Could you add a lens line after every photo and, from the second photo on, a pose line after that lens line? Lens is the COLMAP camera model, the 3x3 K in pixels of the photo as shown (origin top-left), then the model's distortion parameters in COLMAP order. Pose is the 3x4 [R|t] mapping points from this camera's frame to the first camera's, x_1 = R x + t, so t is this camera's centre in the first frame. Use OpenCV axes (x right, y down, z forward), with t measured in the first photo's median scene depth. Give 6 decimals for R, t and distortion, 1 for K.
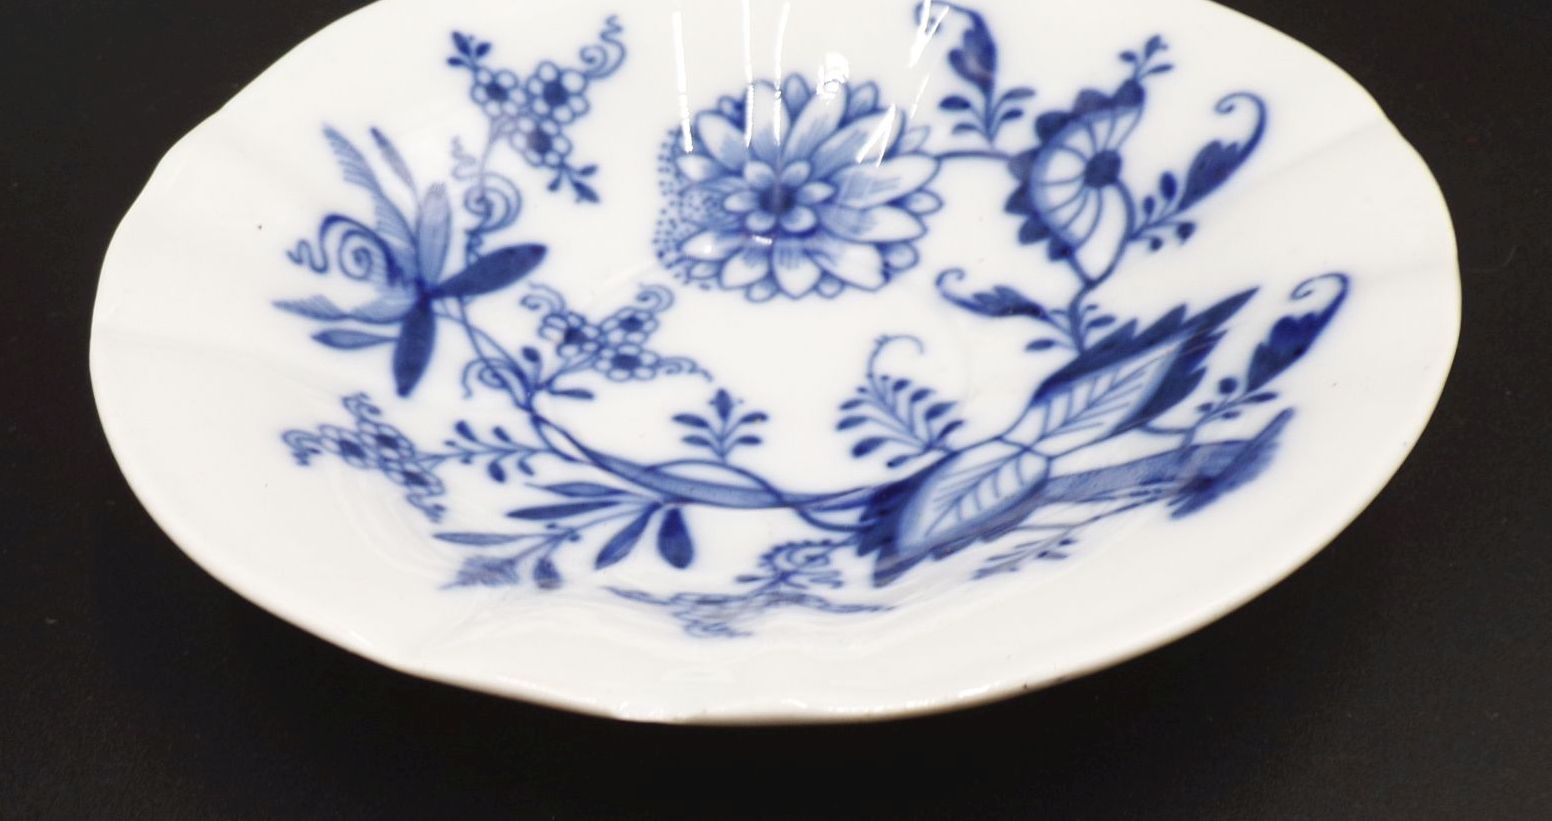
lens RADIAL K [[1491.9, 0, 782.1], [0, 1491.9, 413.9], [0, 0, 1]] dist [-0.015406, 0.000000]
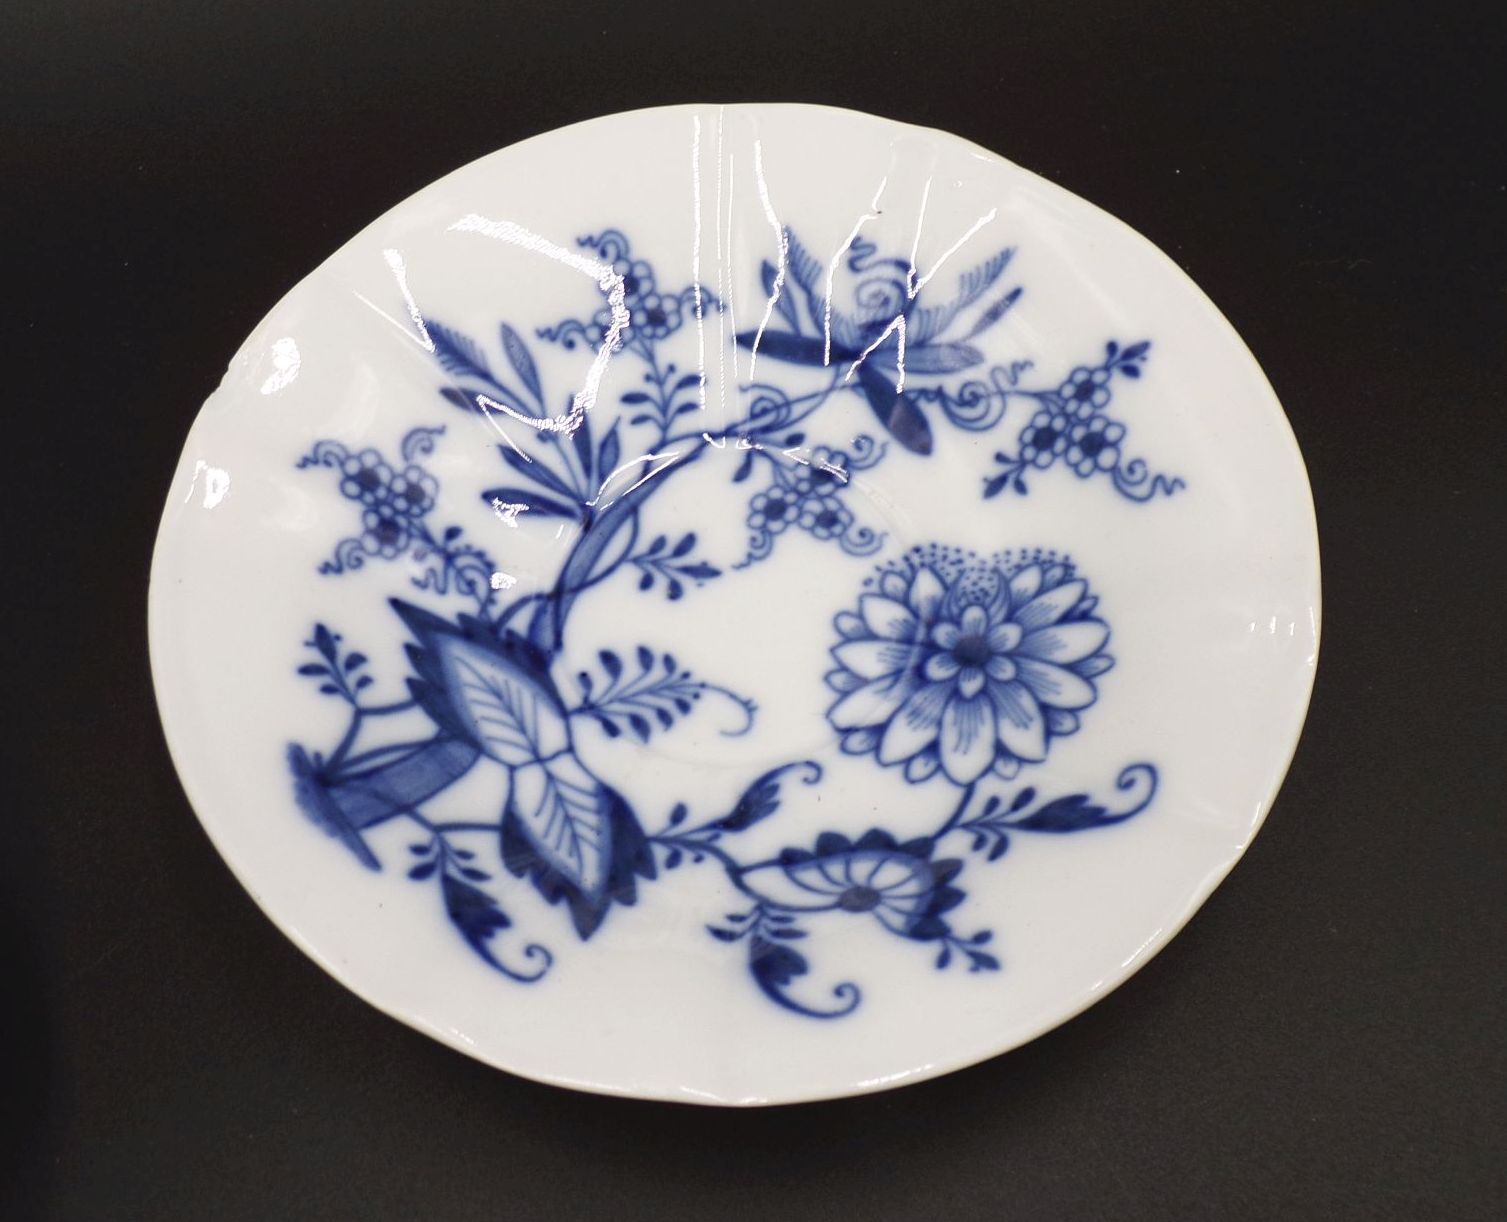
lens RADIAL K [[1497.0, 0, 756.4], [0, 1497.0, 606.4], [0, 0, 1]] dist [-0.023354, 0.000000]
pose [[-0.124106, 0.909532, -0.396672, 0.422956], [-0.755864, 0.172338, 0.631640, -0.737063], [0.642858, 0.378221, 0.666095, 0.234812]]
